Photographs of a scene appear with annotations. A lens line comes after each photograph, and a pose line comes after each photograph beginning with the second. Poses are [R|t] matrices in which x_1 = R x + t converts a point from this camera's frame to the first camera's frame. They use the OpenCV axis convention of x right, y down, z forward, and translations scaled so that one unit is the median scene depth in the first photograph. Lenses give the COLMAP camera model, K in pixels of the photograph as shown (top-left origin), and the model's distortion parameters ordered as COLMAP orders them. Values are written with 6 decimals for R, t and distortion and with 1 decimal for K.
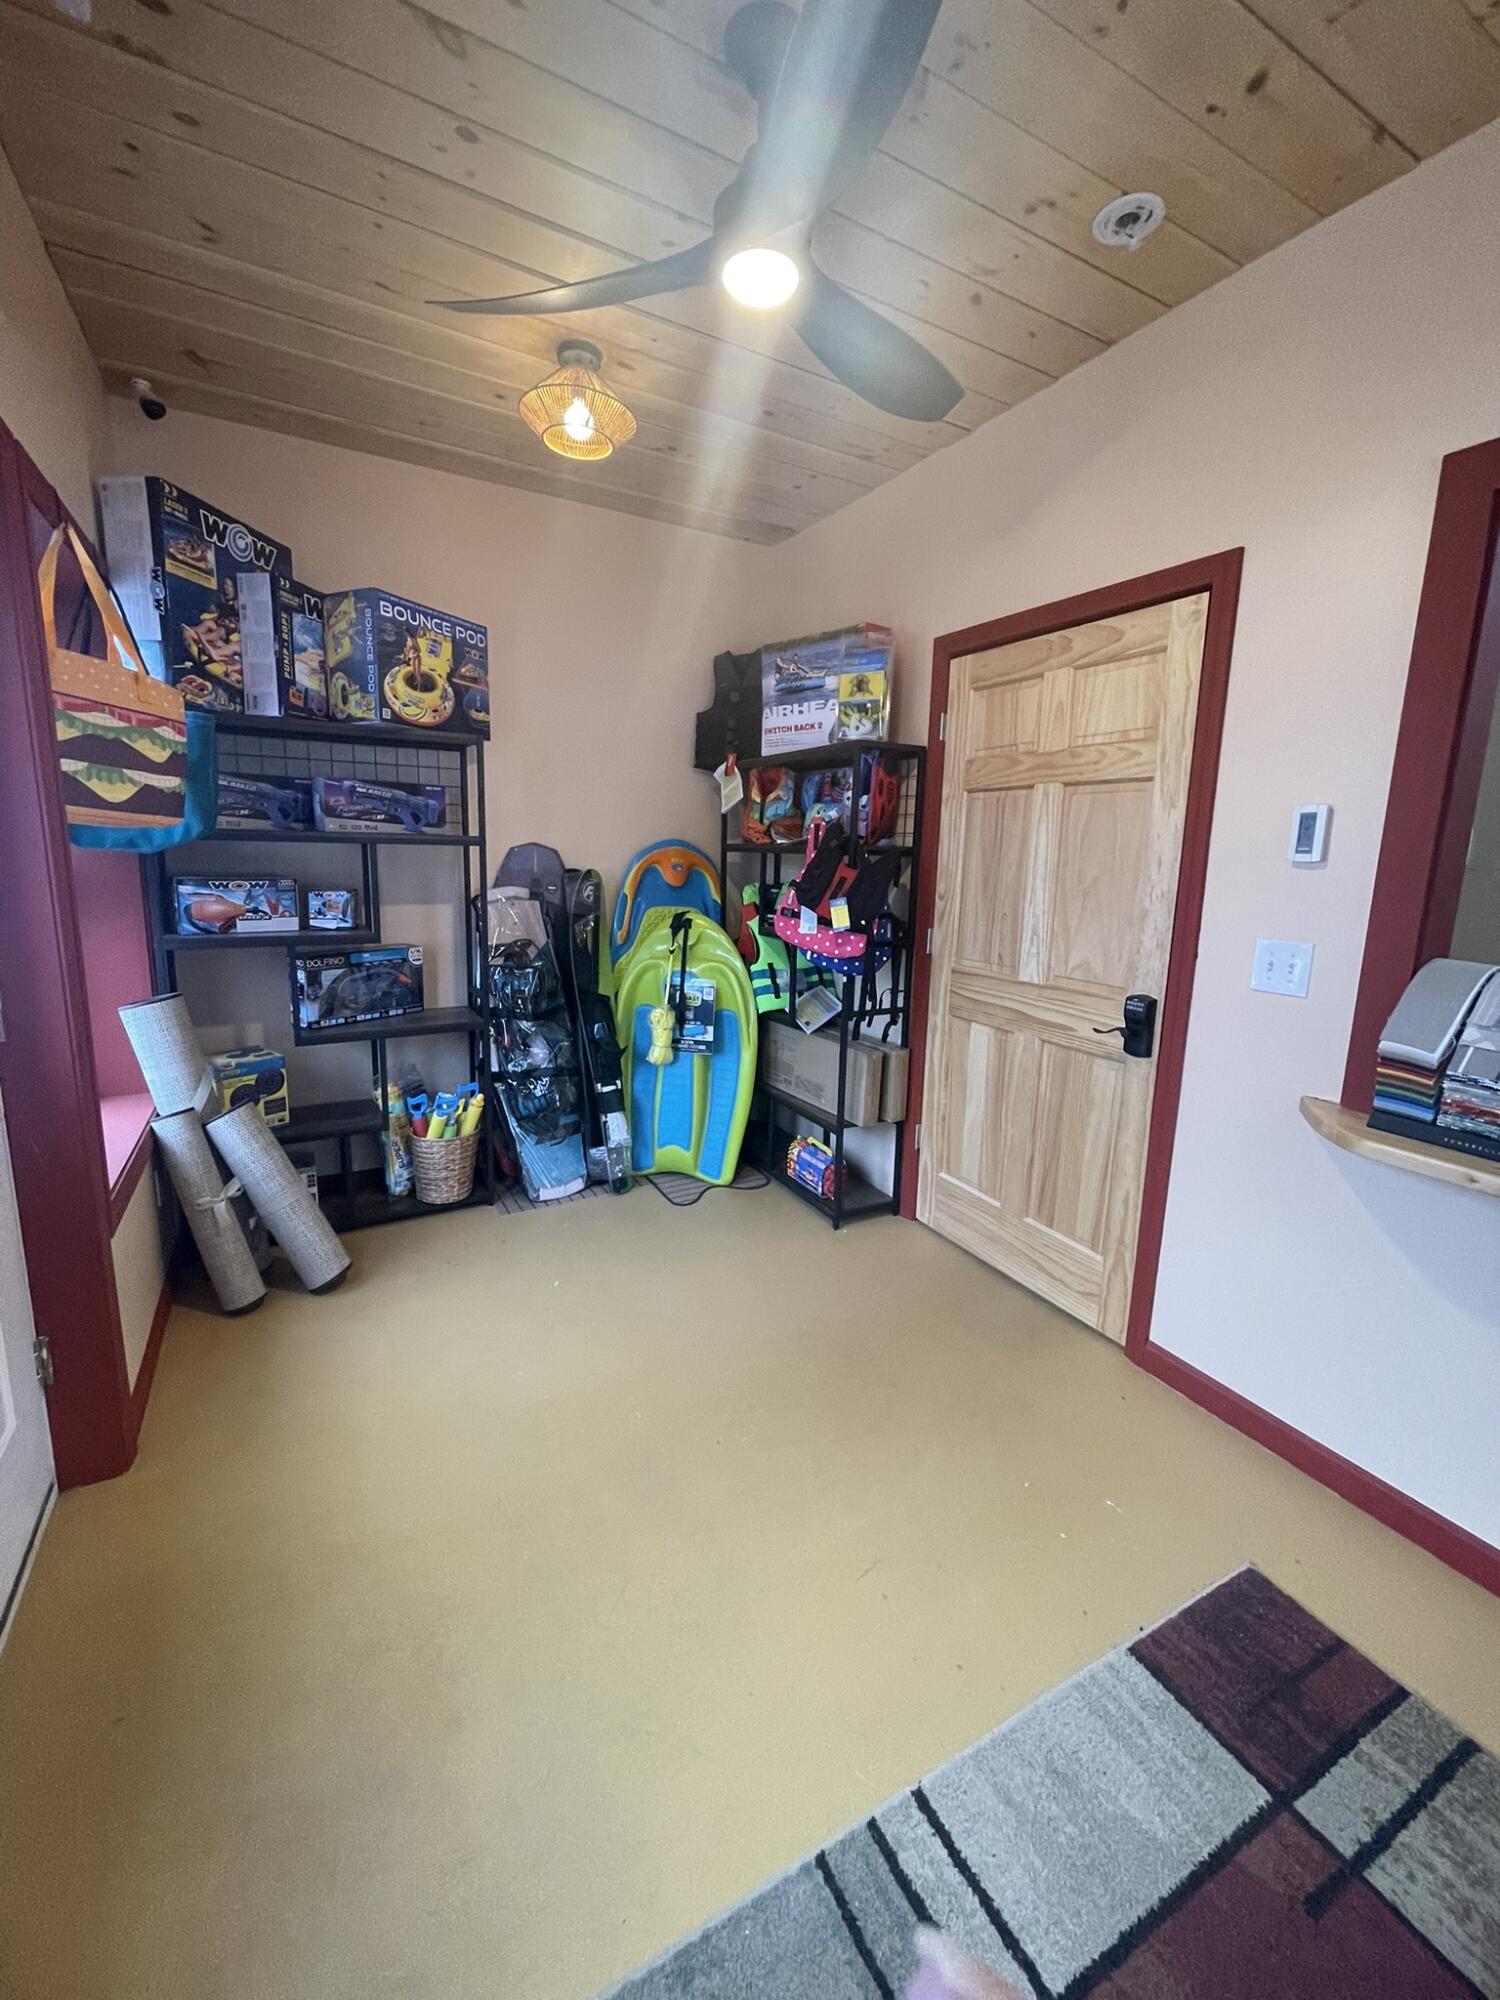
lens RADIAL K [[807.1, 0, 748.4], [0, 807.1, 987.3], [0, 0, 1]] dist [0.000763, -0.000030]
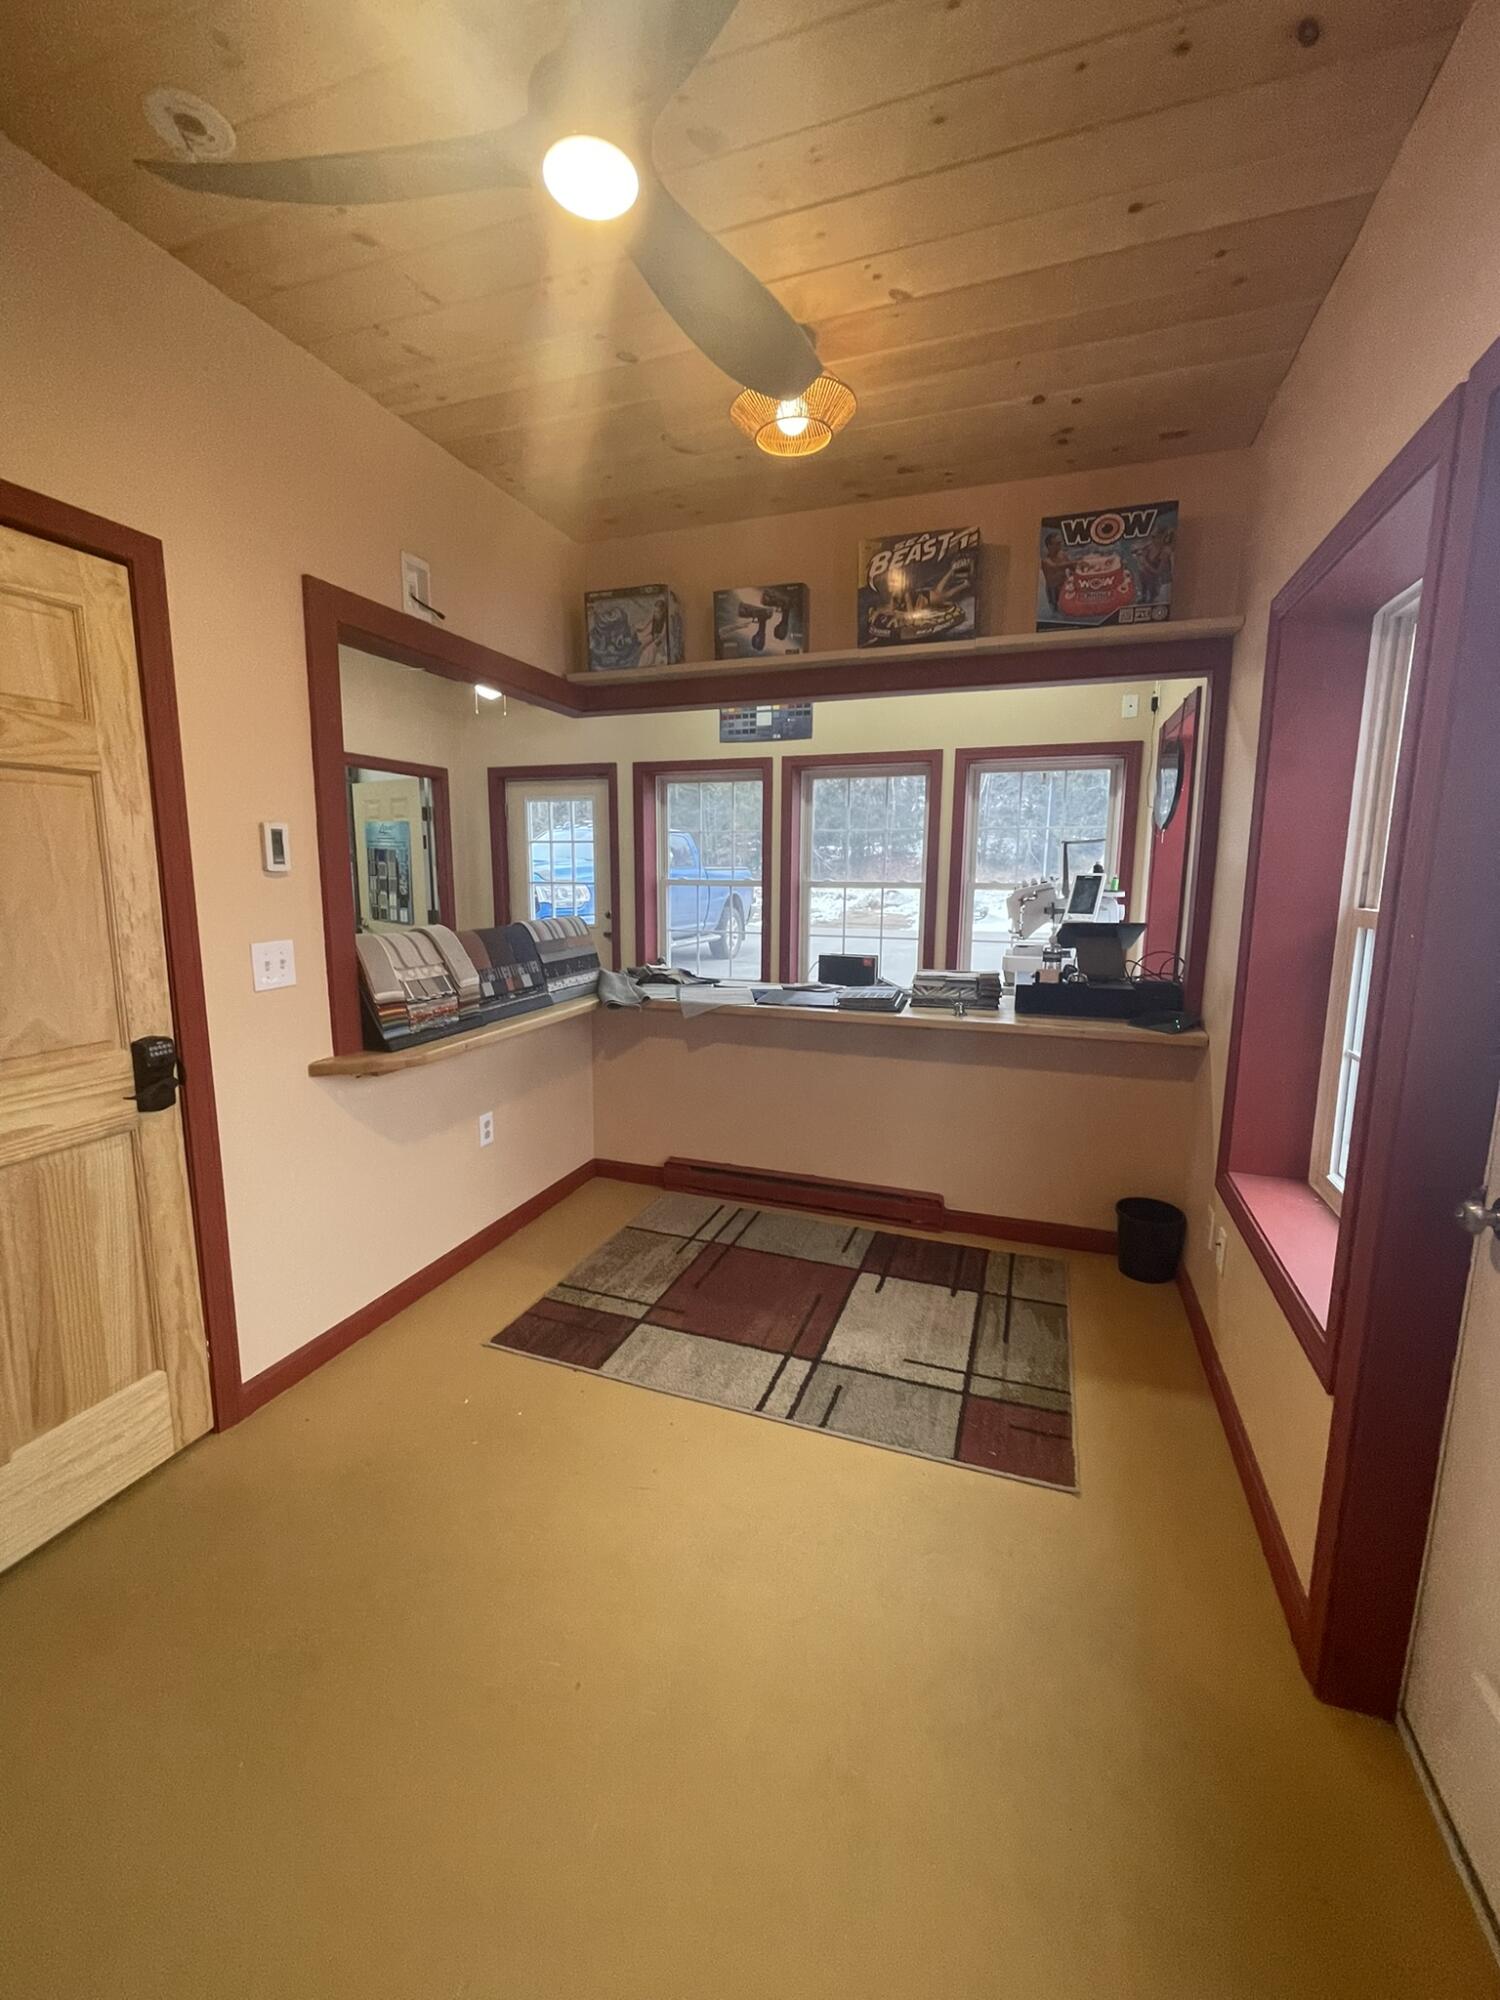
lens RADIAL K [[807.1, 0, 740.5], [0, 807.1, 990.0], [0, 0, 1]] dist [0.000763, -0.000030]
pose [[-0.654626, -0.147155, 0.741492, -0.761943], [0.107031, 0.952947, 0.283612, -0.303938], [-0.748338, 0.265023, -0.608074, 1.518031]]
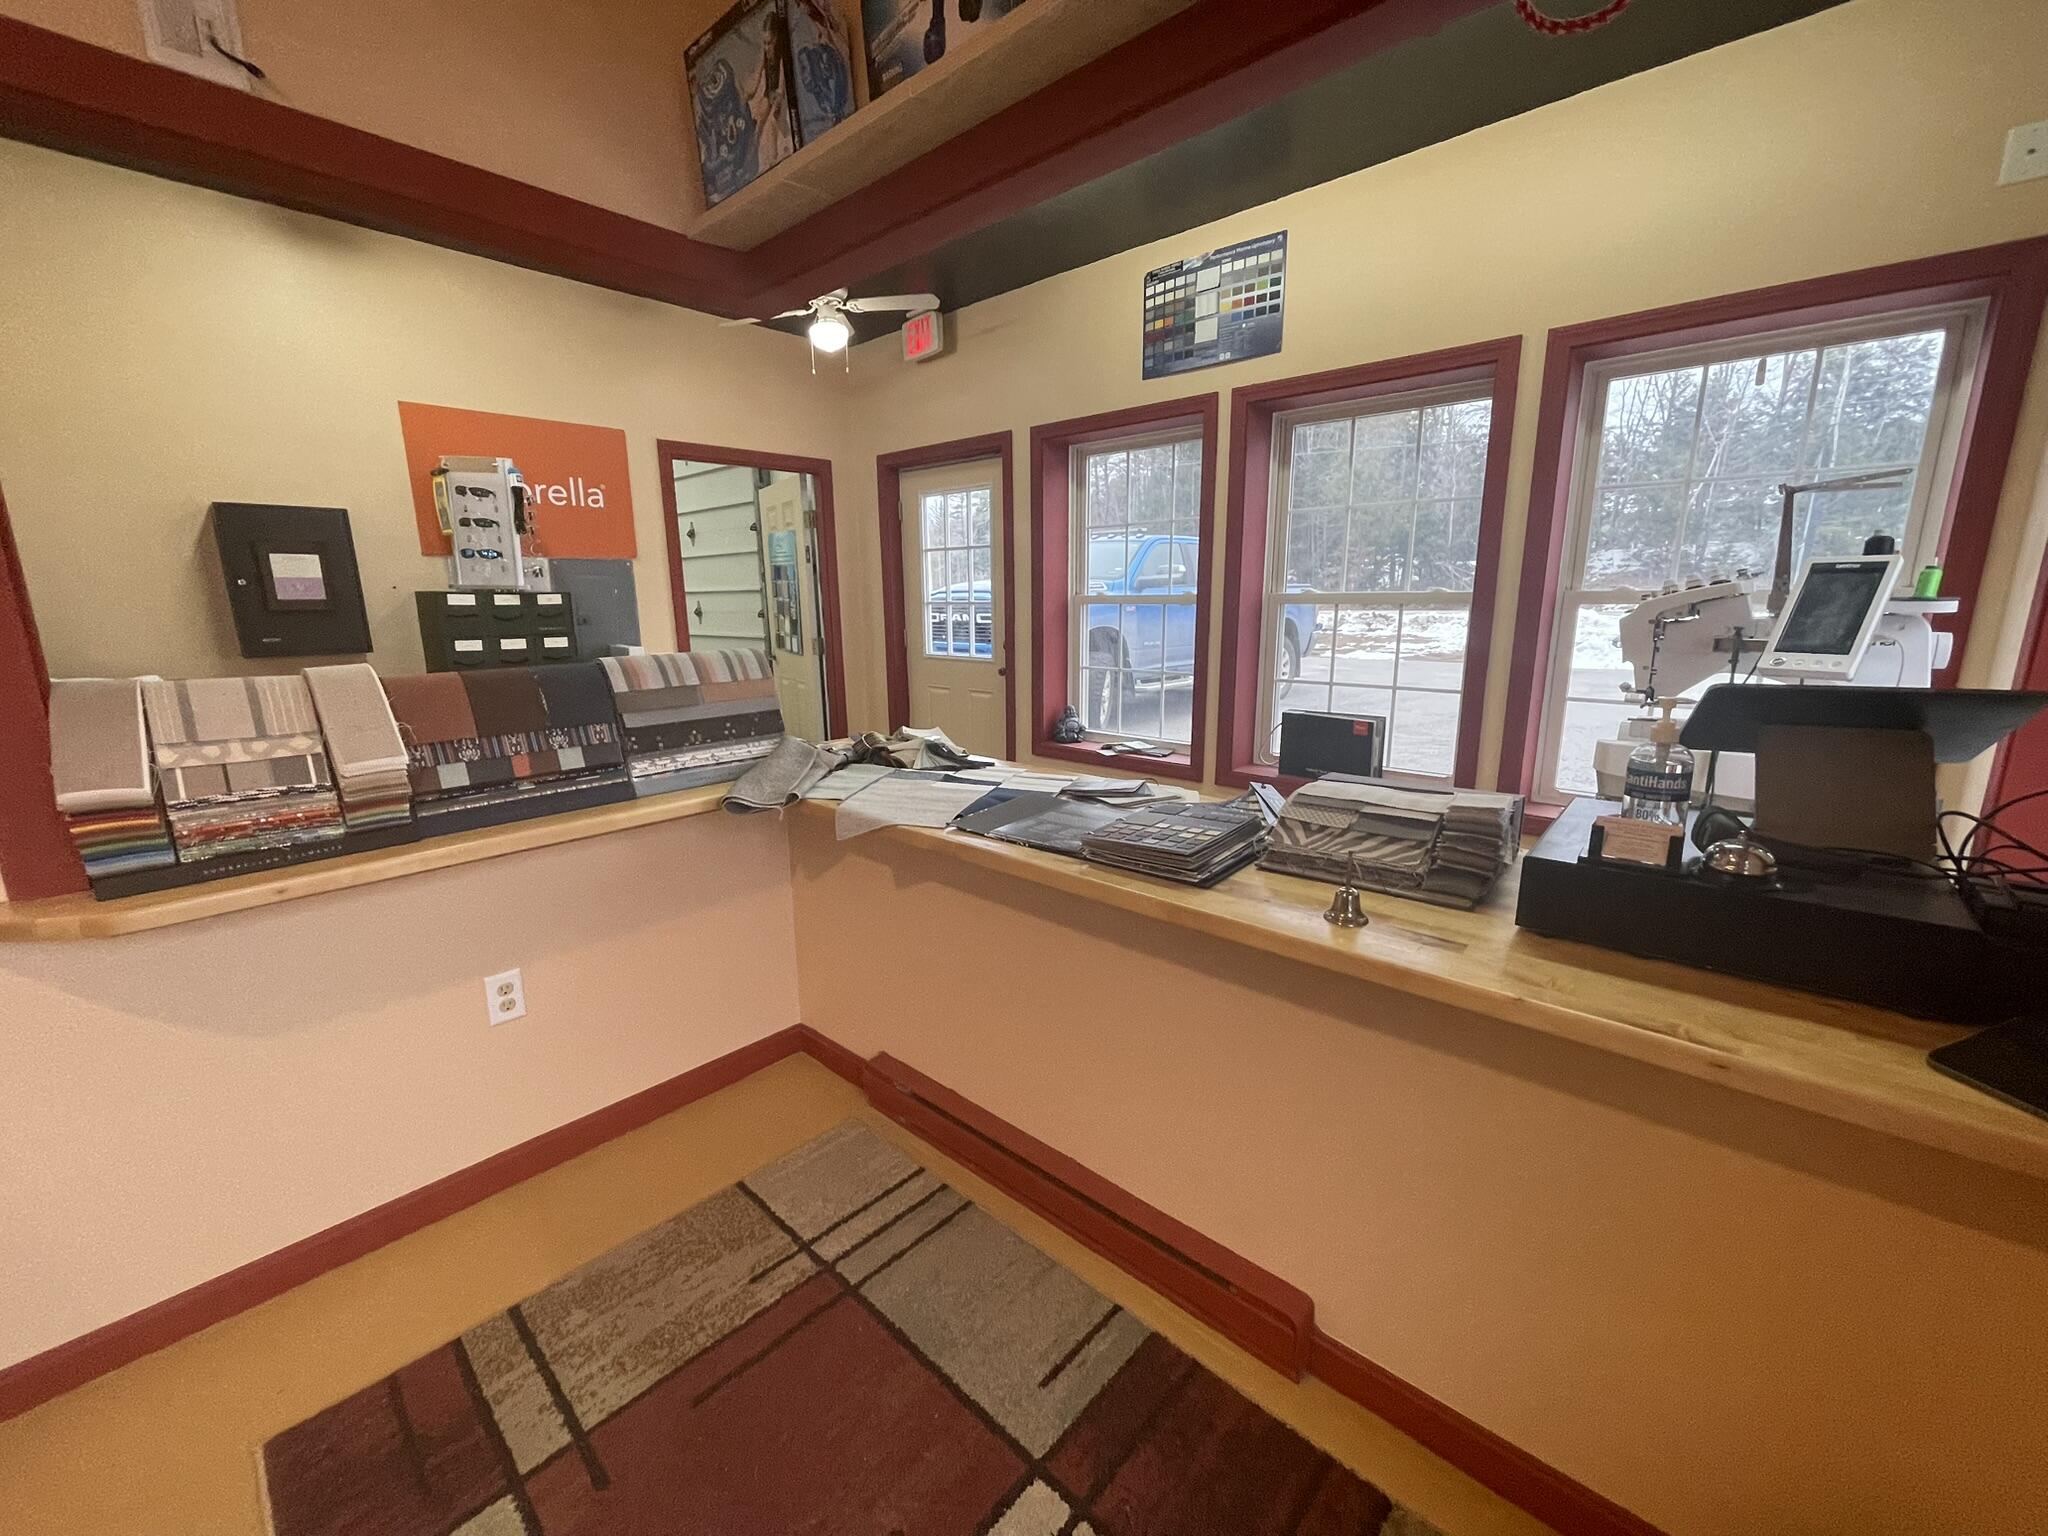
lens RADIAL K [[826.4, 0, 1010.4], [0, 826.4, 772.9], [0, 0, 1]] dist [0.000763, -0.000030]
pose [[-0.311356, -0.227471, 0.922667, -0.243122], [0.166805, 0.942772, 0.288716, -0.032956], [-0.935539, 0.243799, -0.255594, 0.380706]]
